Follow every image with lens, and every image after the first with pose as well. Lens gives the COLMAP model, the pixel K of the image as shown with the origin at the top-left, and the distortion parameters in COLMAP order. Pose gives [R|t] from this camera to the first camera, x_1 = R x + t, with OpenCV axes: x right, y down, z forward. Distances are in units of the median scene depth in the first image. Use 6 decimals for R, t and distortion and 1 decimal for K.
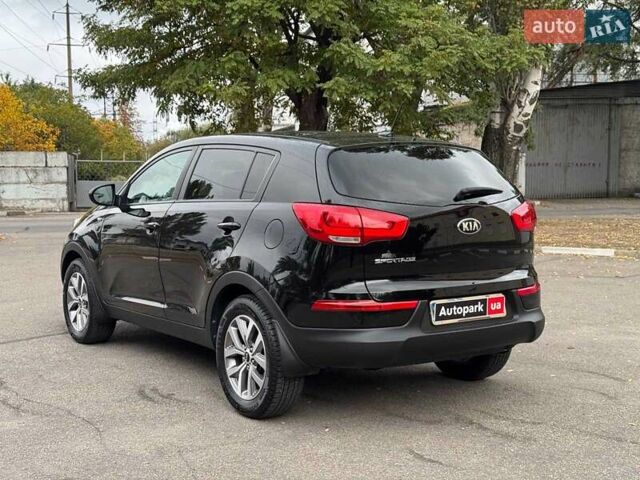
lens RADIAL K [[915.4, 0, 320.0], [0, 915.4, 240.0], [0, 0, 1]] dist [0.140096, -0.079291]
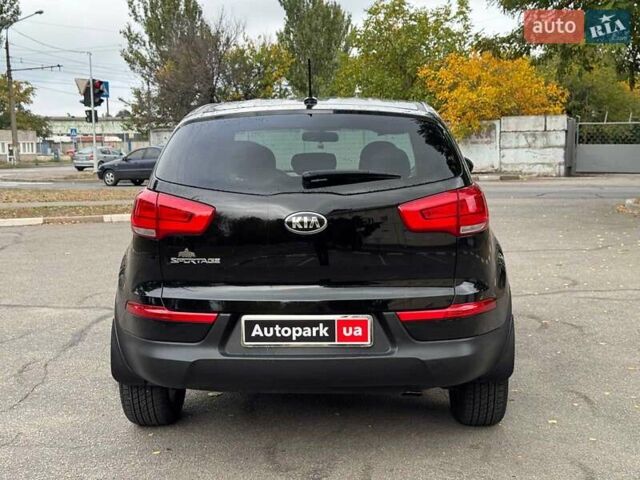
lens RADIAL K [[915.4, 0, 320.0], [0, 915.4, 240.0], [0, 0, 1]] dist [0.140096, -0.079291]
pose [[0.800237, 0.062278, -0.596442, 0.613572], [-0.037492, 0.997843, 0.053888, -0.041198], [0.598511, -0.020762, 0.800845, 0.397517]]
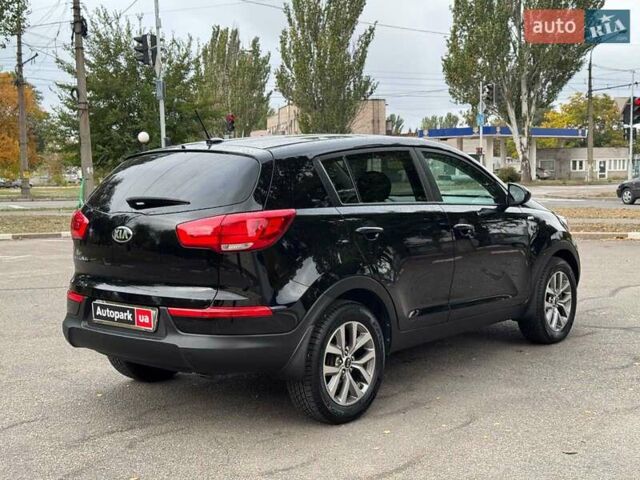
lens RADIAL K [[915.4, 0, 320.0], [0, 915.4, 240.0], [0, 0, 1]] dist [0.140096, -0.079291]
pose [[0.256342, 0.085574, -0.962791, 1.185999], [-0.062474, 0.995457, 0.071844, -0.094523], [0.964565, 0.041733, 0.260524, 0.932372]]
